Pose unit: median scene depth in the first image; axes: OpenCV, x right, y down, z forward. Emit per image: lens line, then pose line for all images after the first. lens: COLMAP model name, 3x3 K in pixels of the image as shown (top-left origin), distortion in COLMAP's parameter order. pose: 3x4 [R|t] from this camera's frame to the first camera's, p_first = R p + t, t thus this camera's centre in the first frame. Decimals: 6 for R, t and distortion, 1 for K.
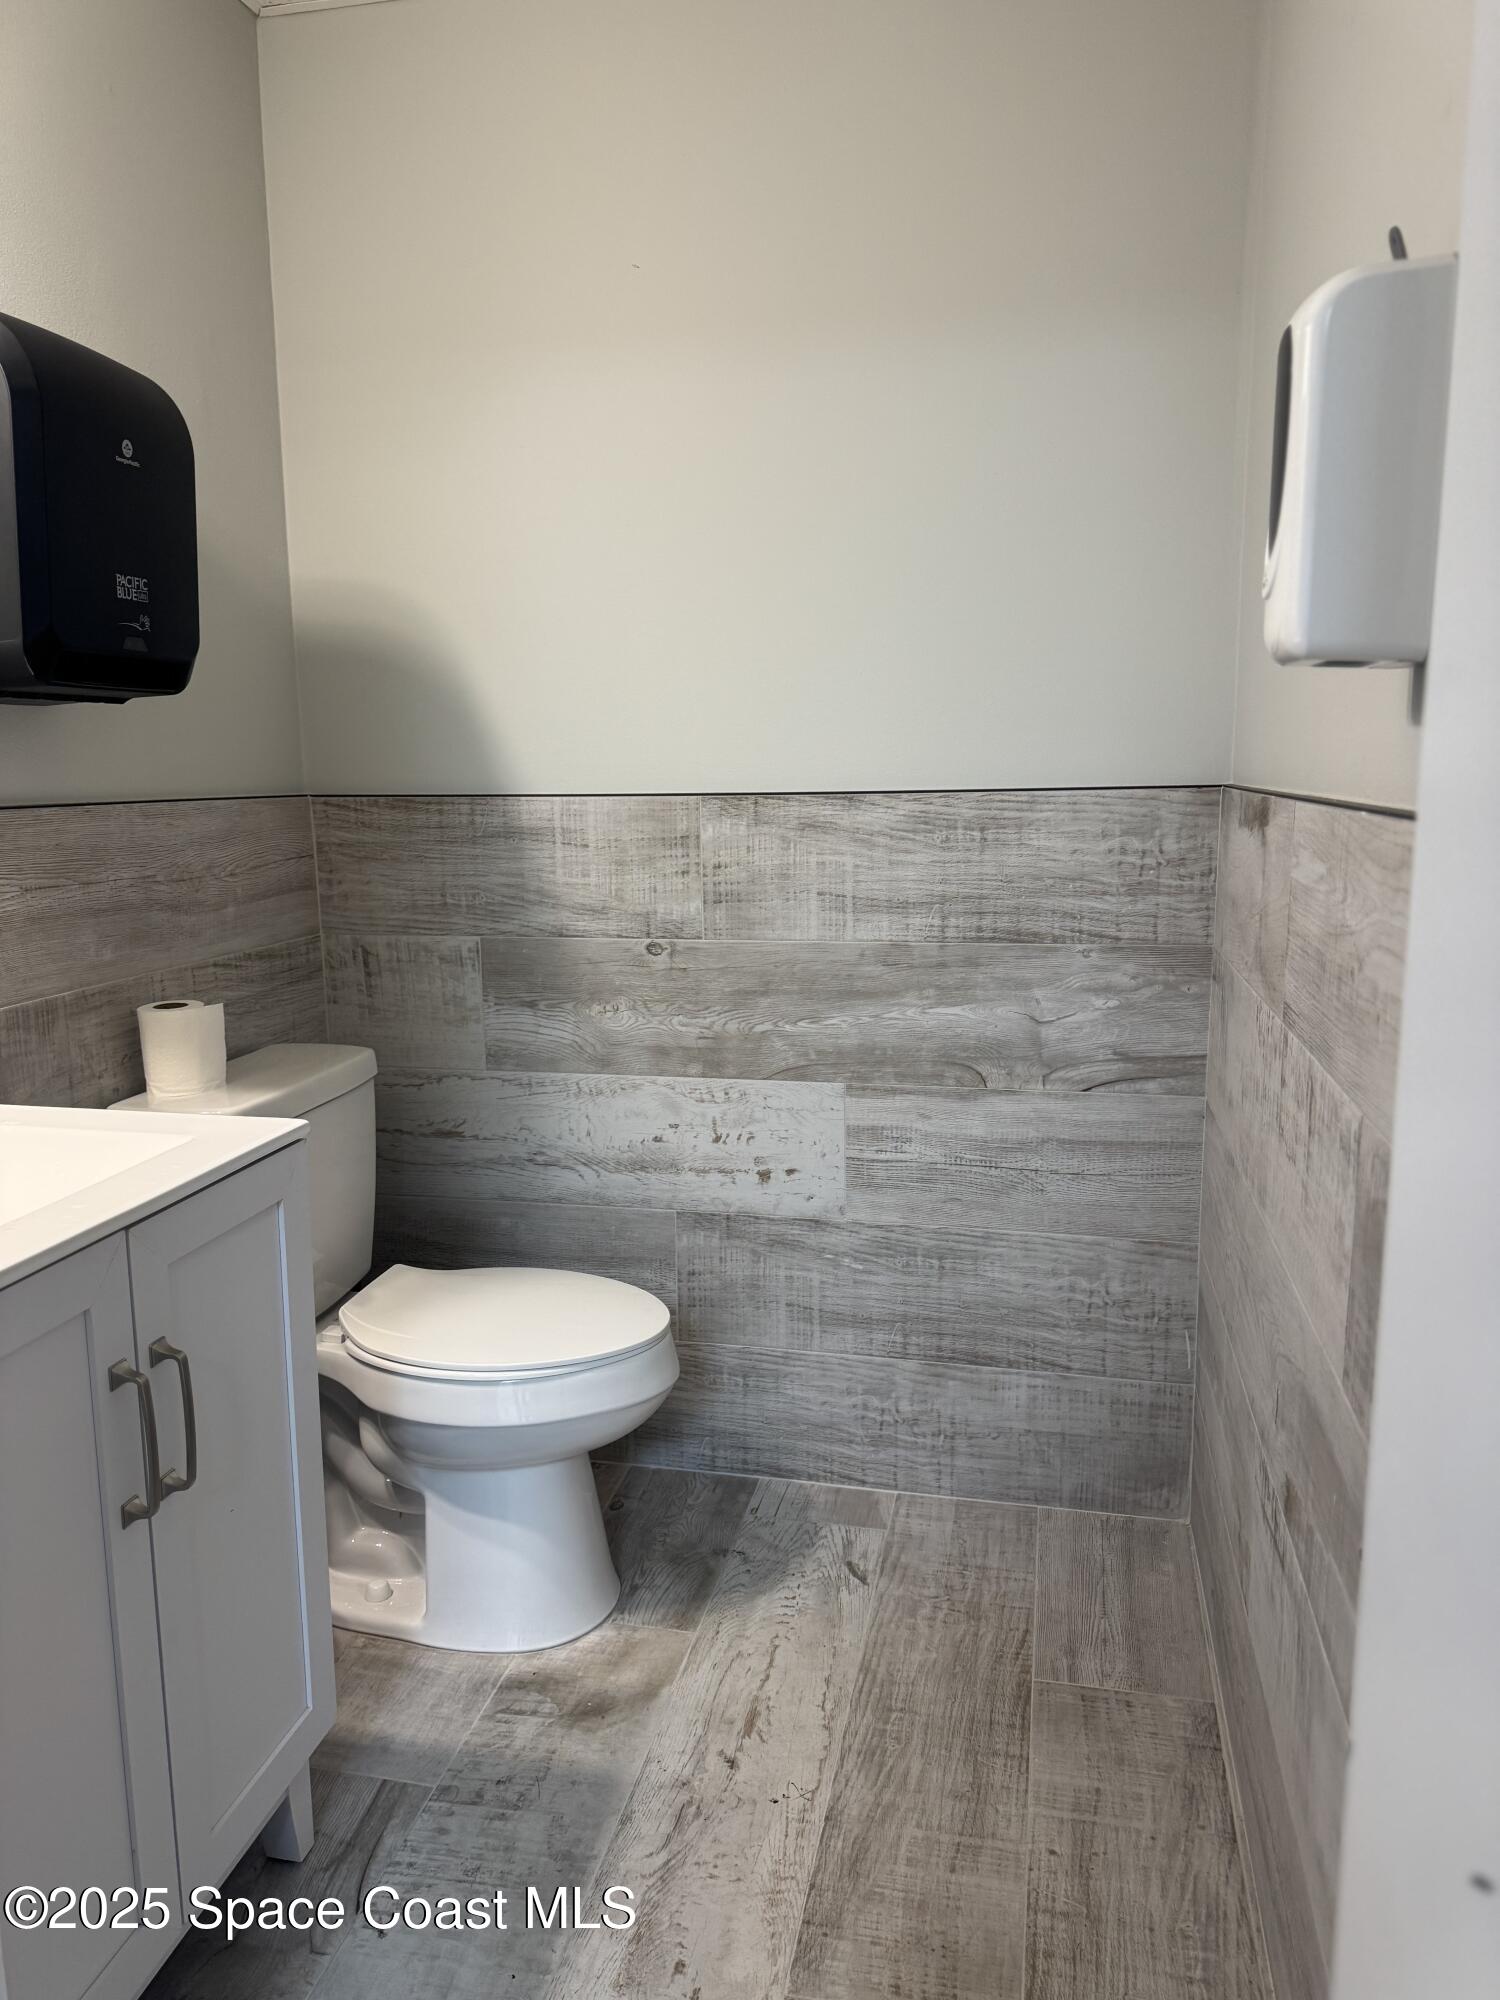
lens RADIAL K [[1414.8, 0, 749.1], [0, 1414.8, 1001.4], [0, 0, 1]] dist [0.068770, -0.054240]
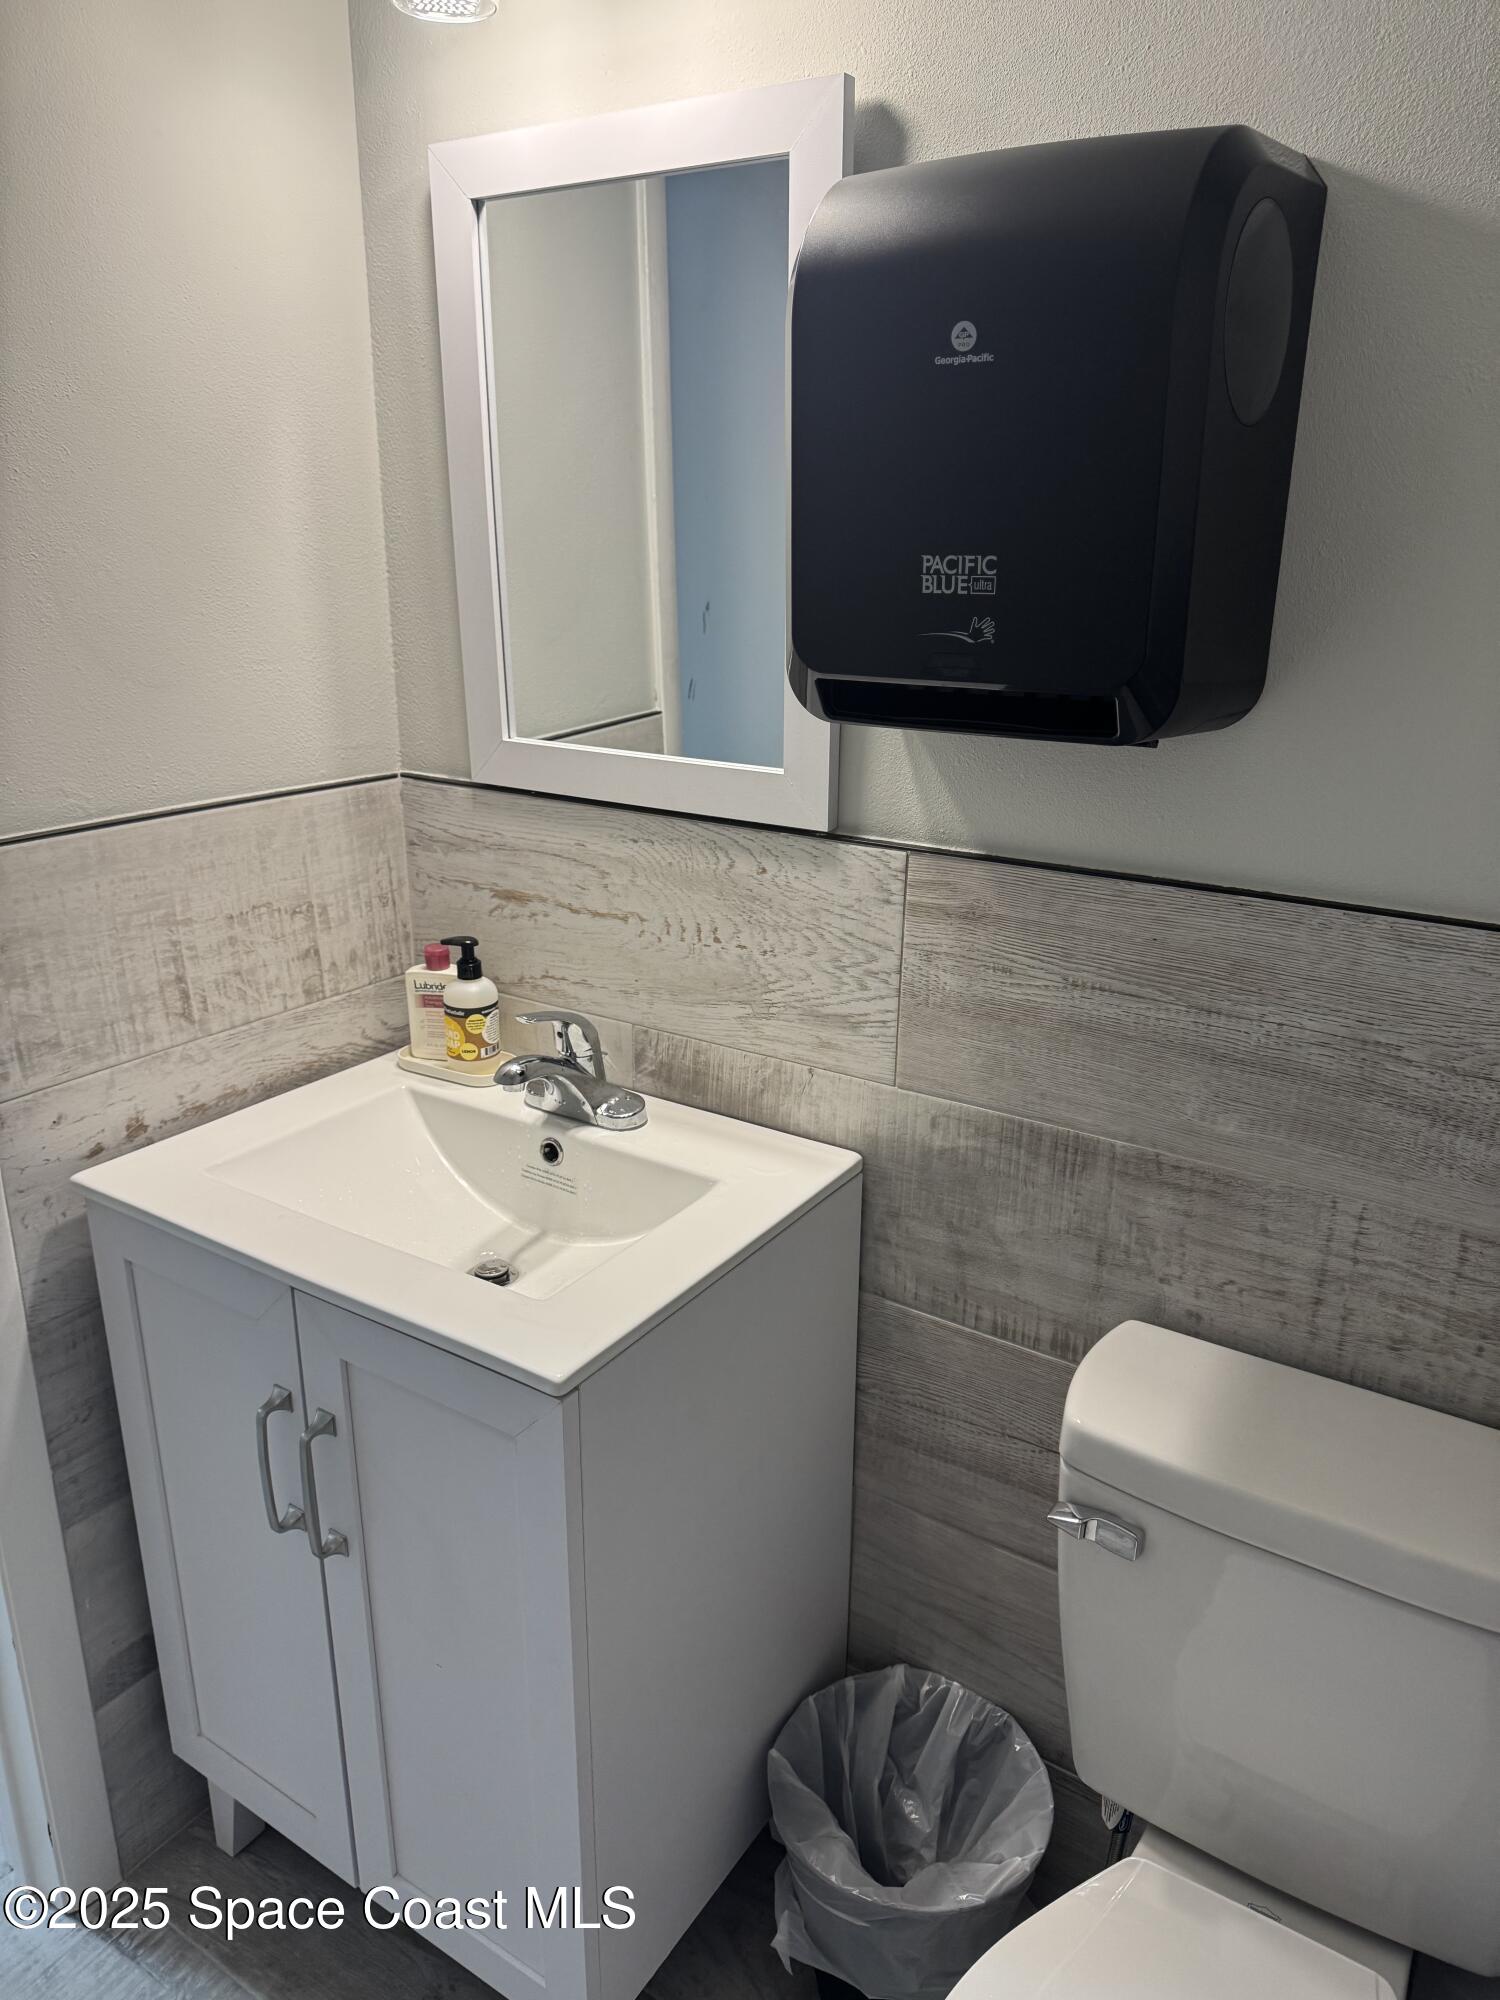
lens RADIAL K [[1414.8, 0, 749.0], [0, 1414.8, 993.8], [0, 0, 1]] dist [0.068770, -0.054240]
pose [[-0.357179, 0.301691, -0.883972, 0.170570], [-0.166578, 0.910653, 0.378105, -0.297562], [0.919062, 0.282301, -0.275011, 0.994039]]
